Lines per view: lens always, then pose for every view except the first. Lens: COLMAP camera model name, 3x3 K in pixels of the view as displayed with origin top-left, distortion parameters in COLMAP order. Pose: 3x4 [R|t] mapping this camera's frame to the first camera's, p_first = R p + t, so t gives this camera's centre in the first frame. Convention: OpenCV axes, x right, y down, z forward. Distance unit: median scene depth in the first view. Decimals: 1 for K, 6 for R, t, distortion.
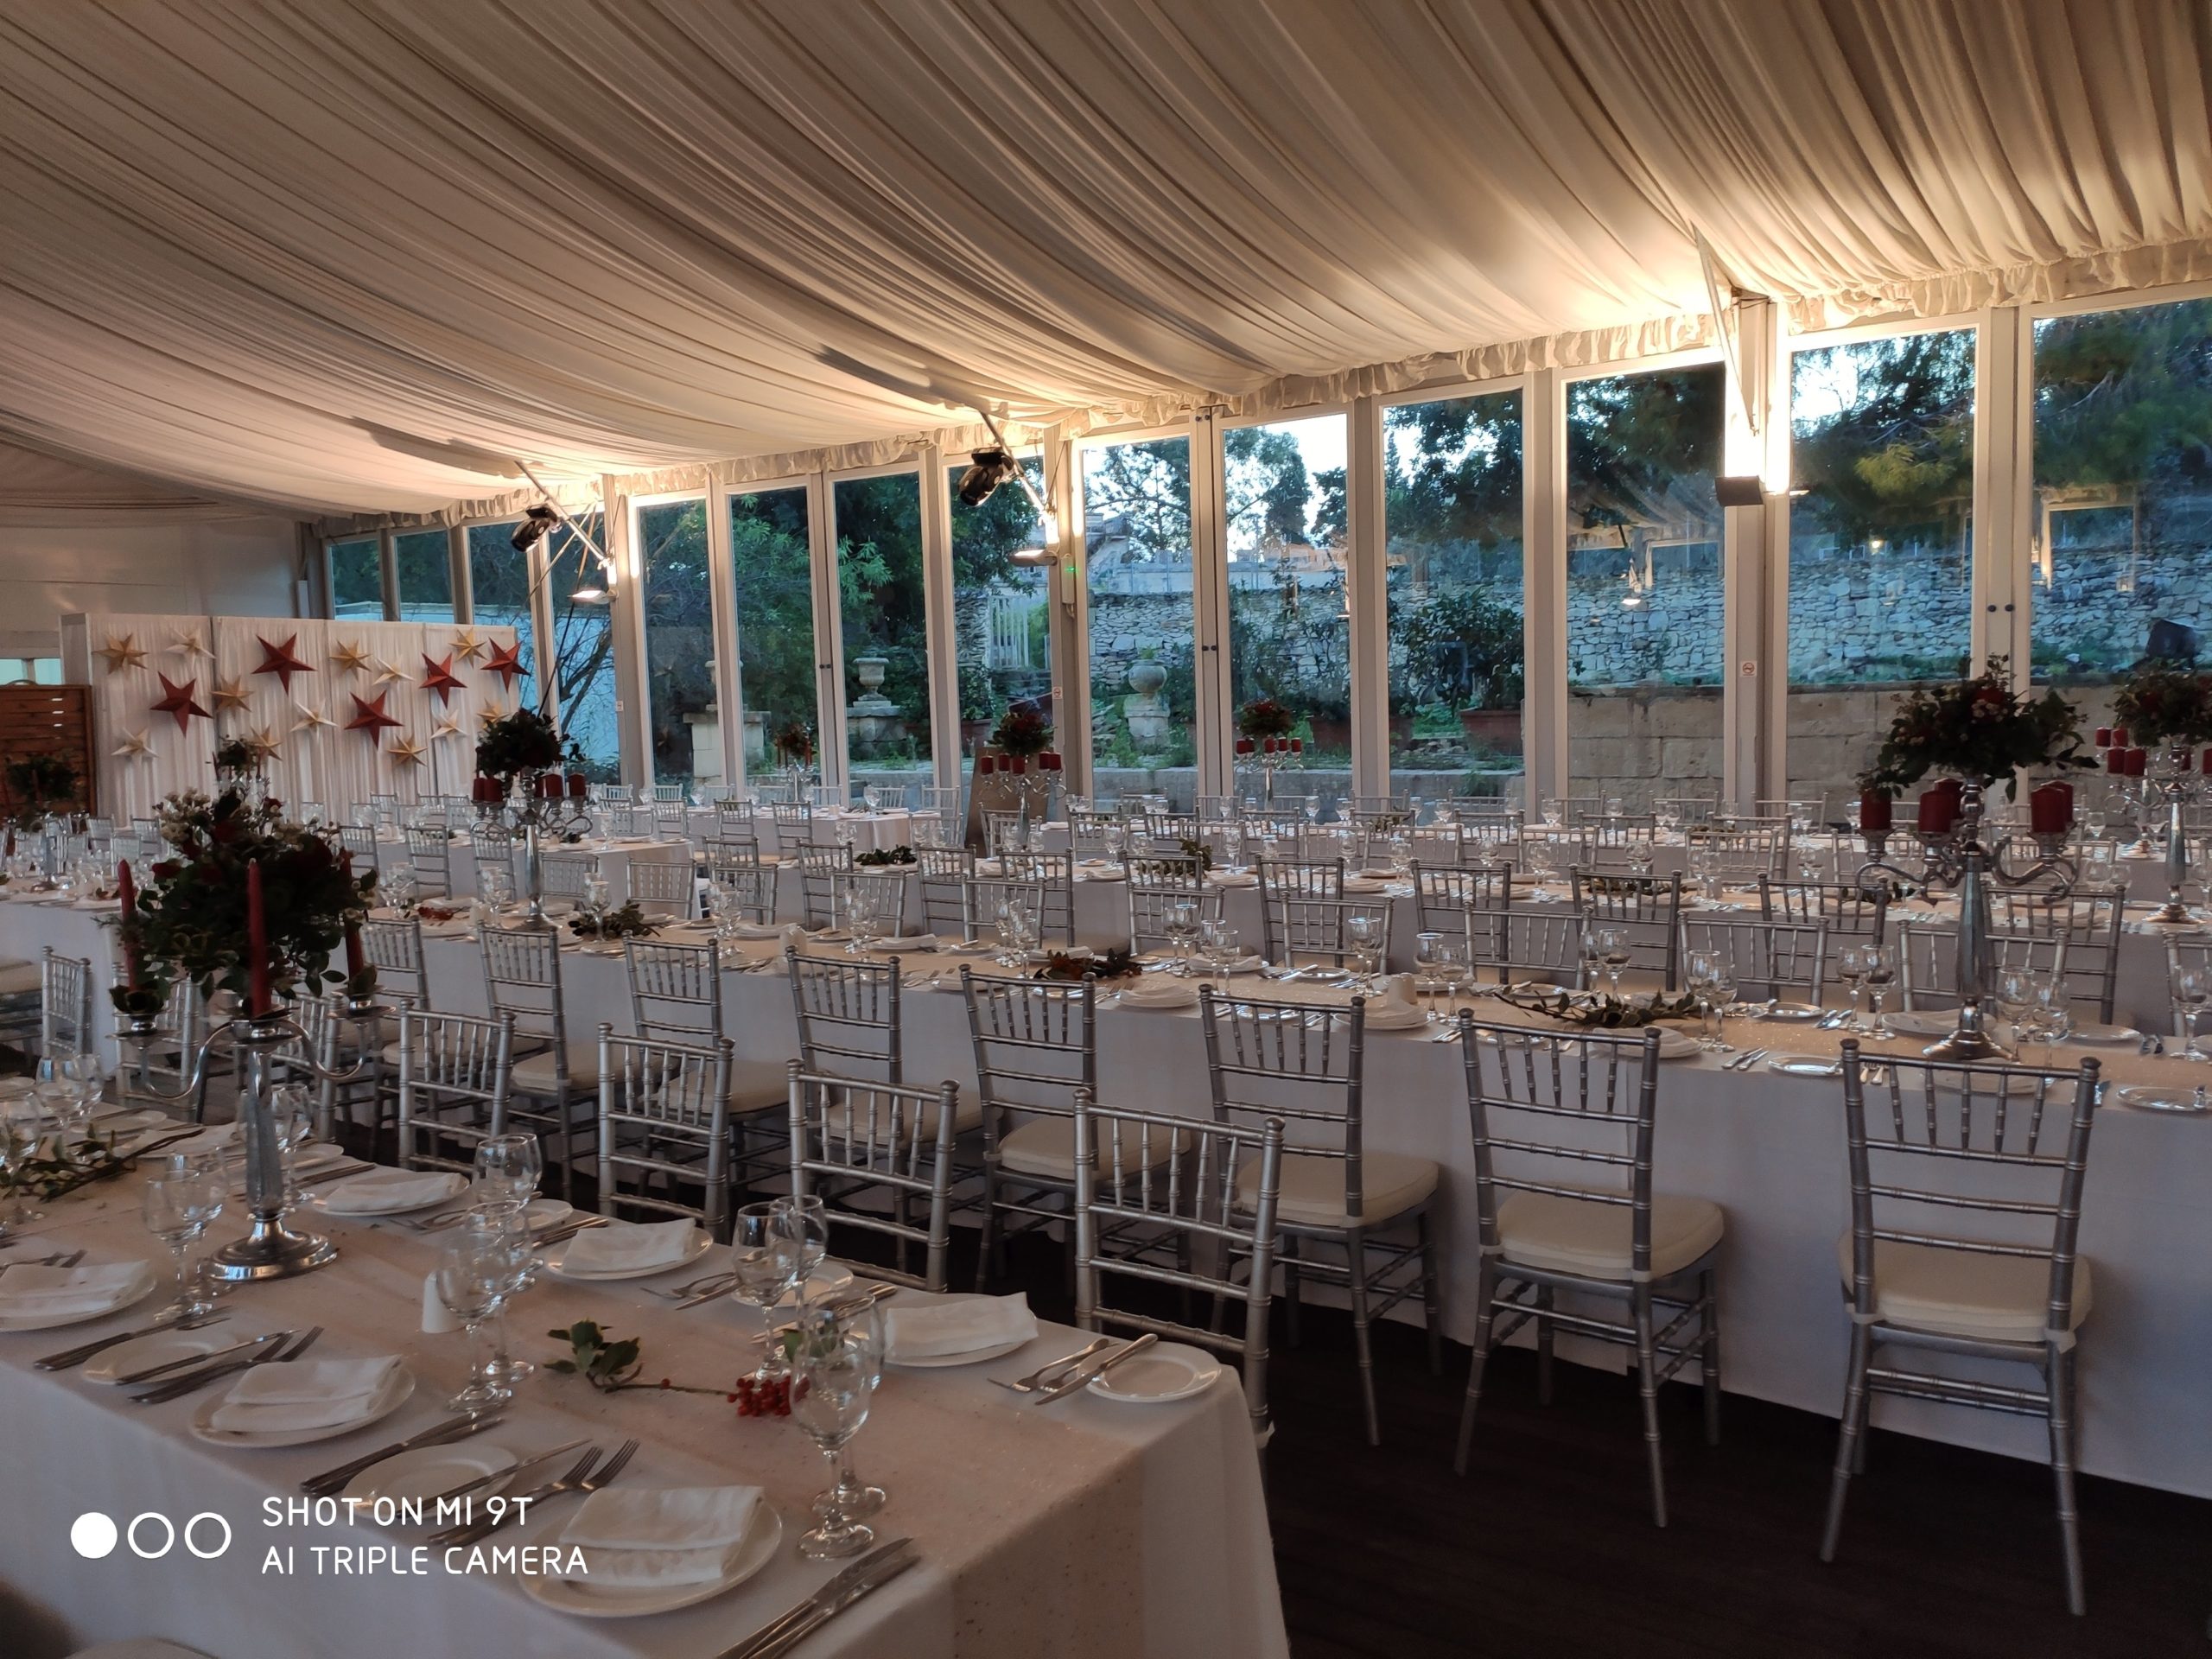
lens RADIAL K [[1674.4, 0, 1141.1], [0, 1674.4, 831.9], [0, 0, 1]] dist [0.096323, -0.119005]
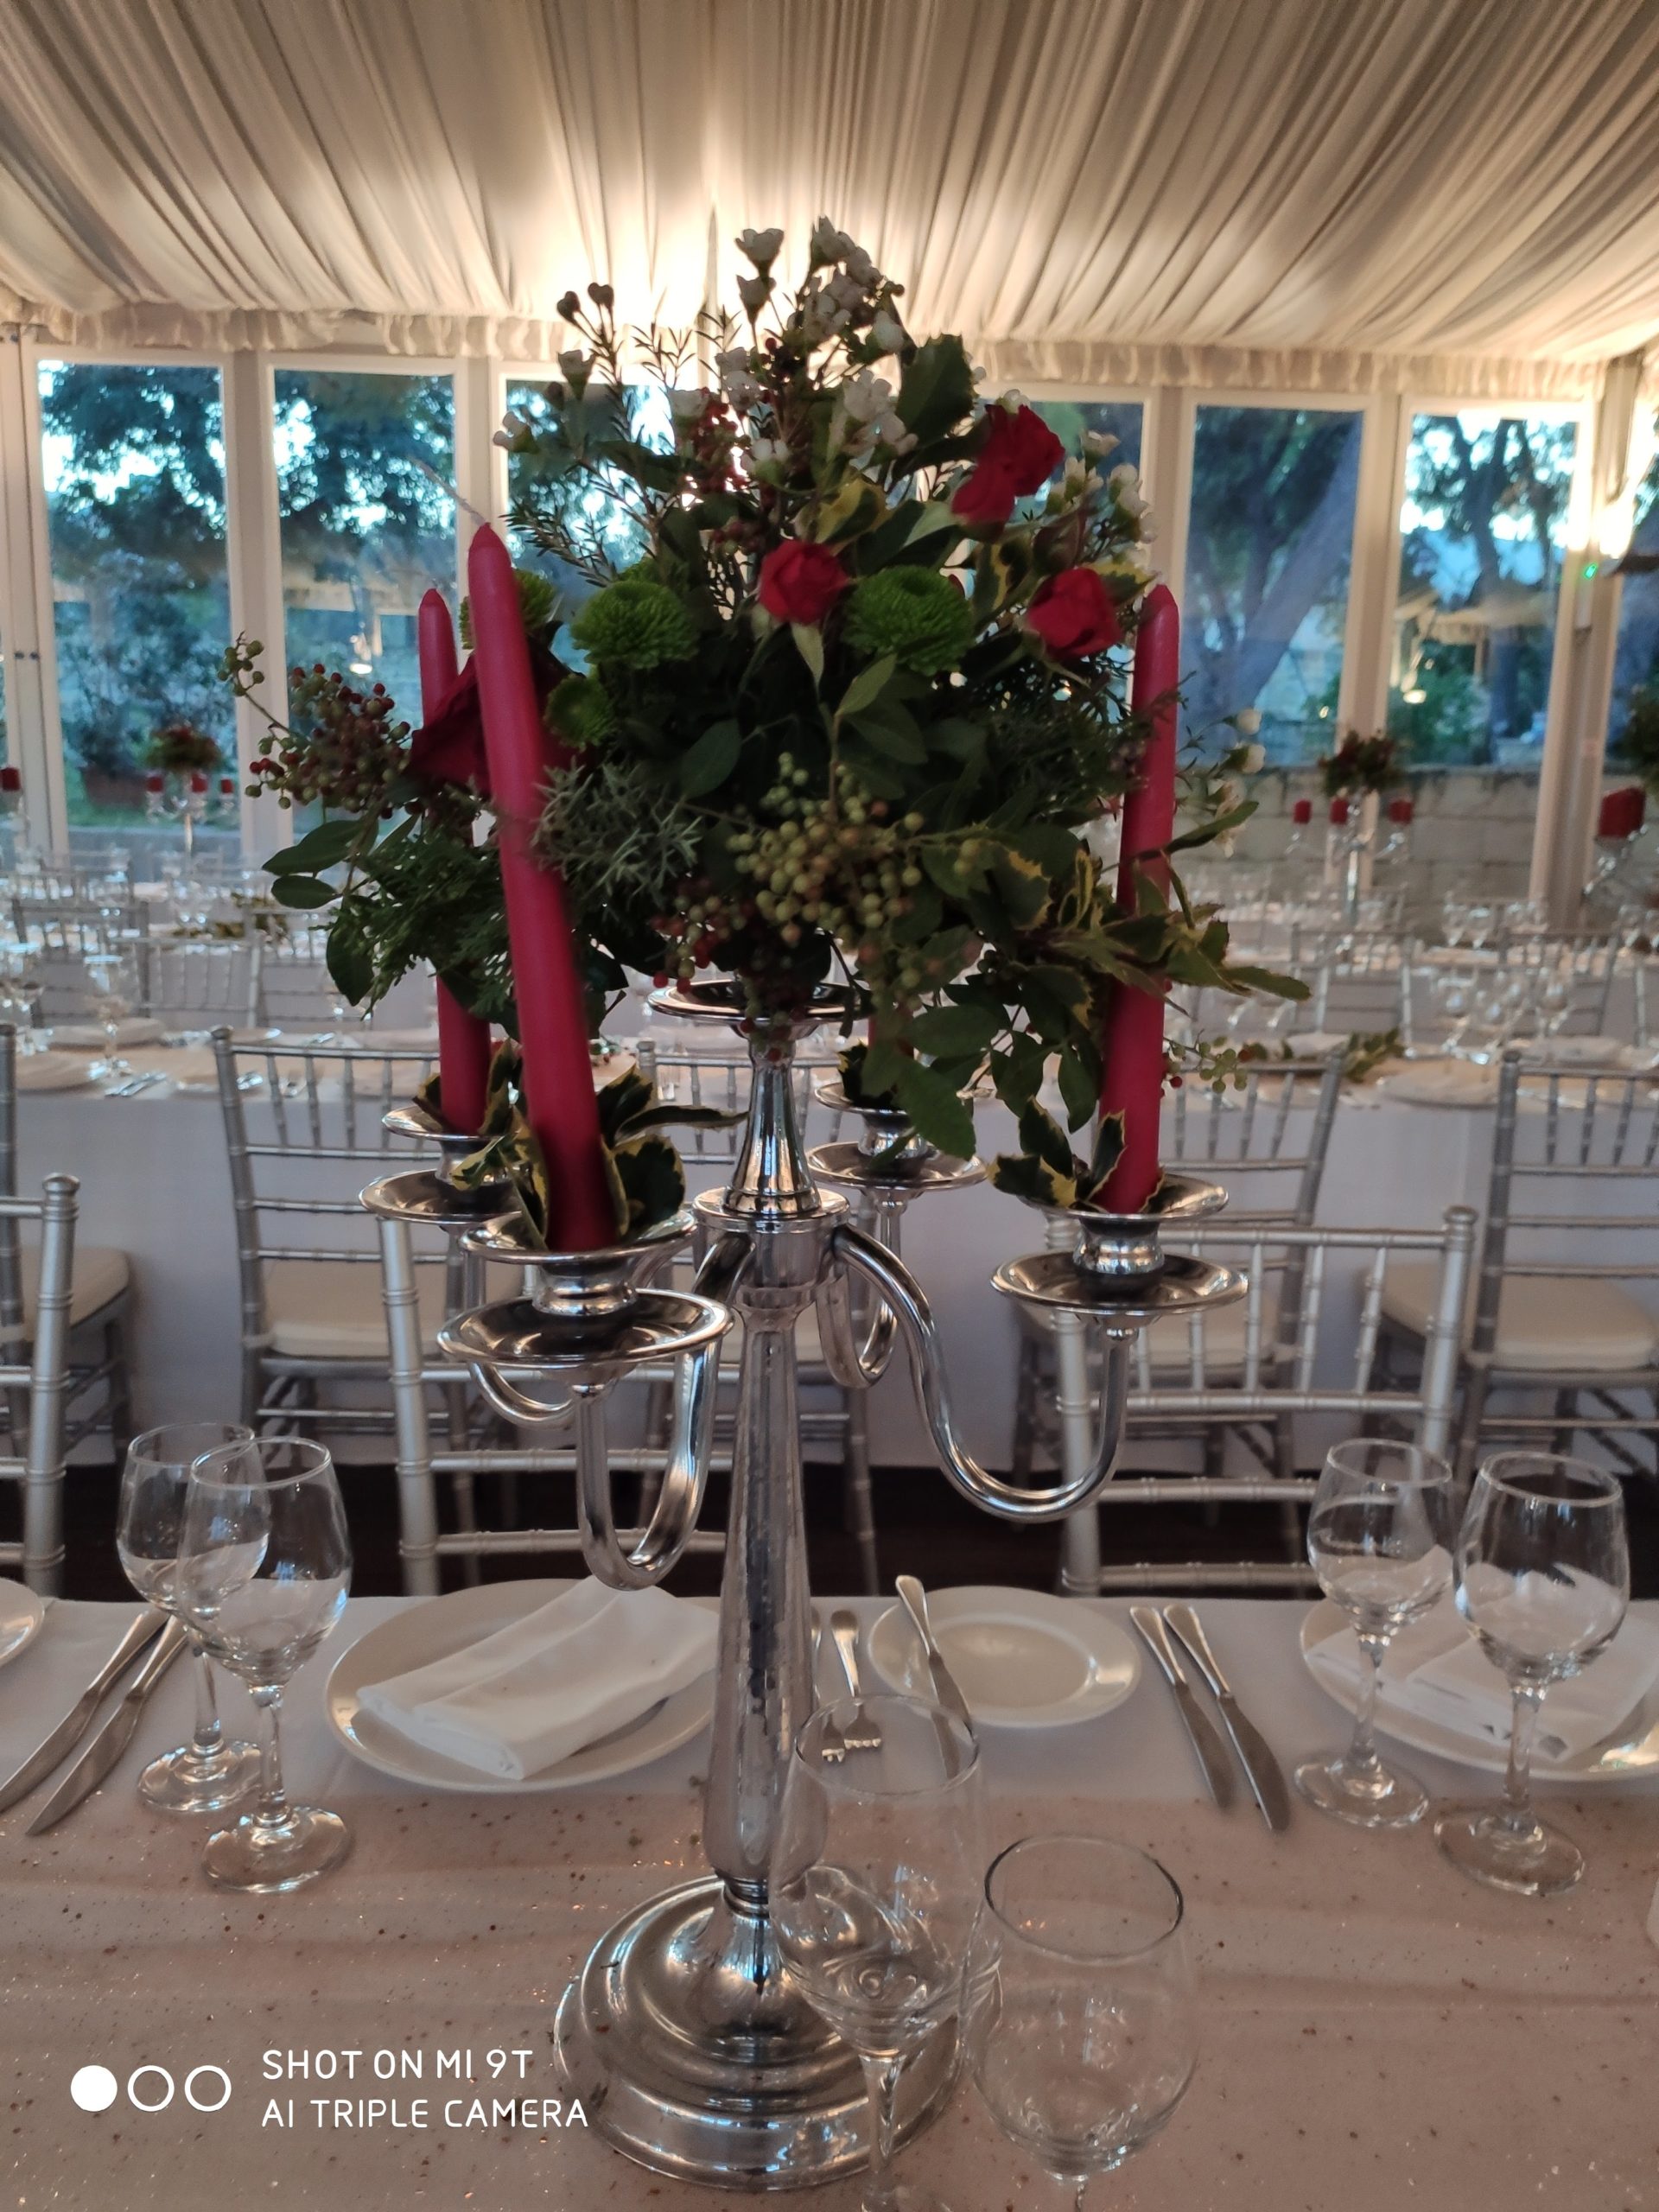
lens RADIAL K [[1674.4, 0, 874.2], [0, 1674.4, 1093.9], [0, 0, 1]] dist [0.096323, -0.119005]
pose [[0.802685, -0.063719, 0.592989, -0.120601], [0.004568, 0.994904, 0.100723, 0.011368], [-0.596385, -0.078140, 0.798886, 0.140893]]
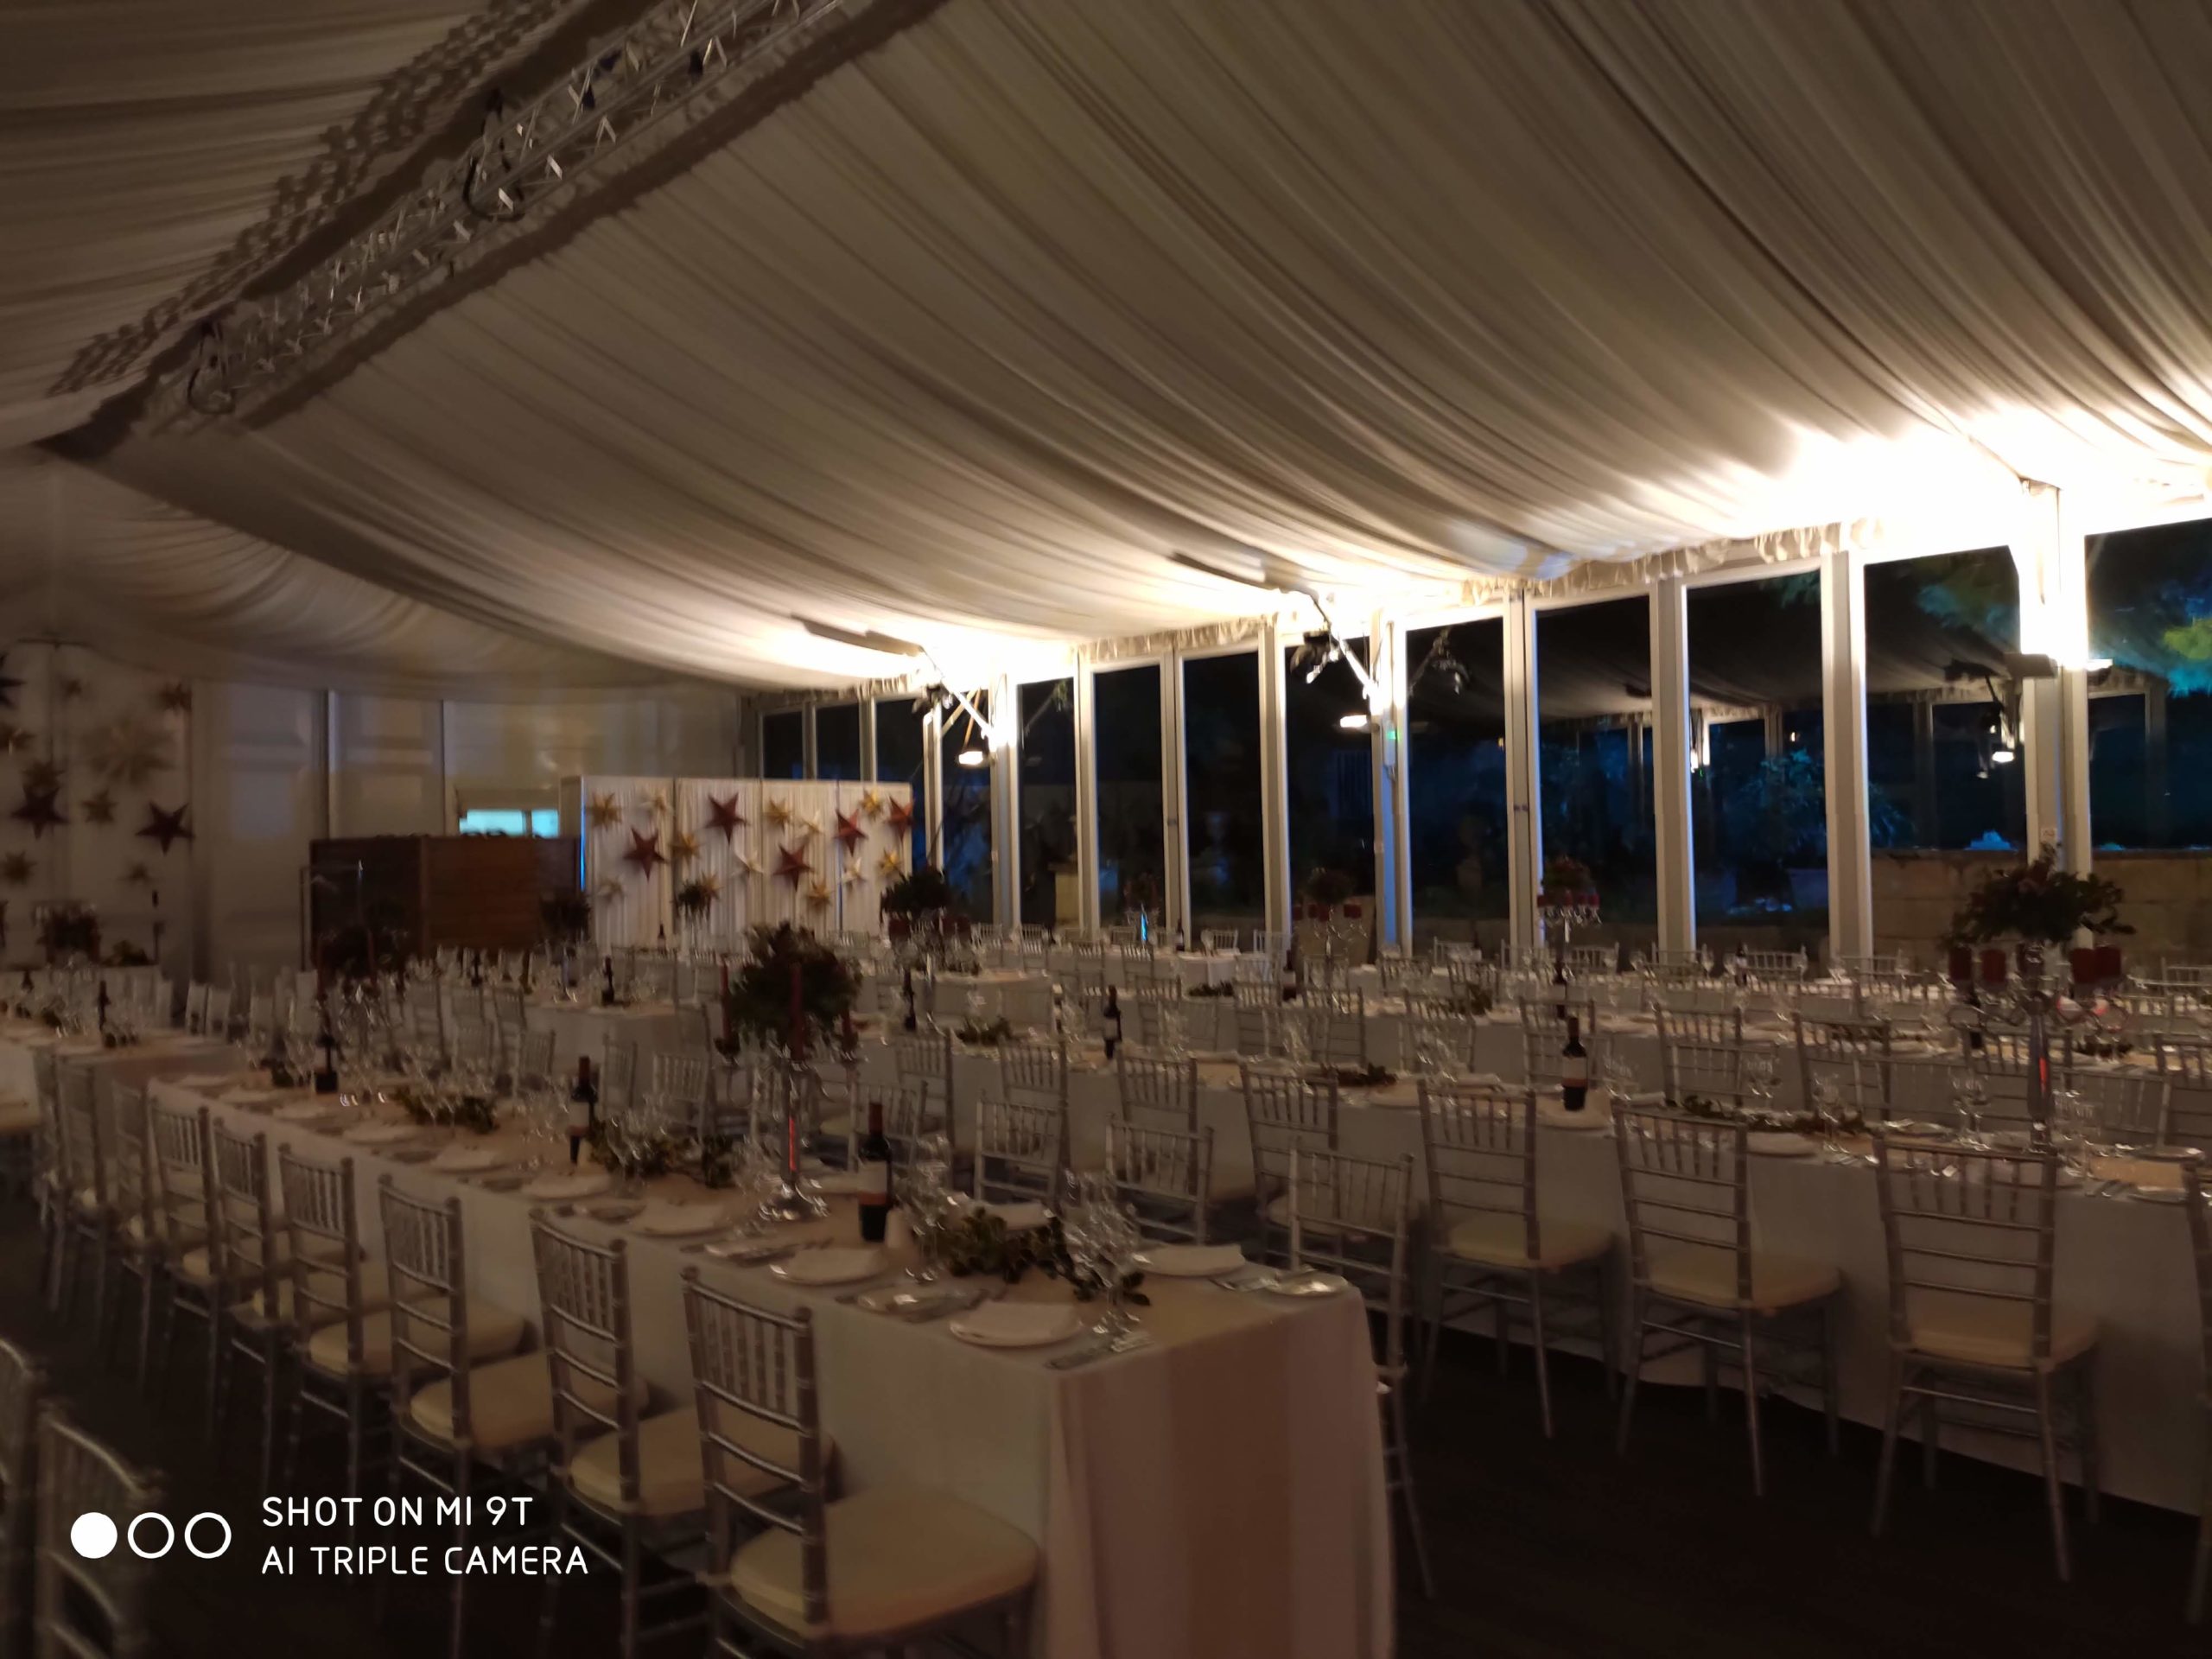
lens RADIAL K [[1674.4, 0, 1141.1], [0, 1674.4, 831.9], [0, 0, 1]] dist [0.096323, -0.119005]
pose [[0.978020, 0.006281, -0.208418, 0.027715], [-0.024561, 0.996058, -0.085237, 0.003603], [0.207061, 0.088482, 0.974319, -0.099220]]
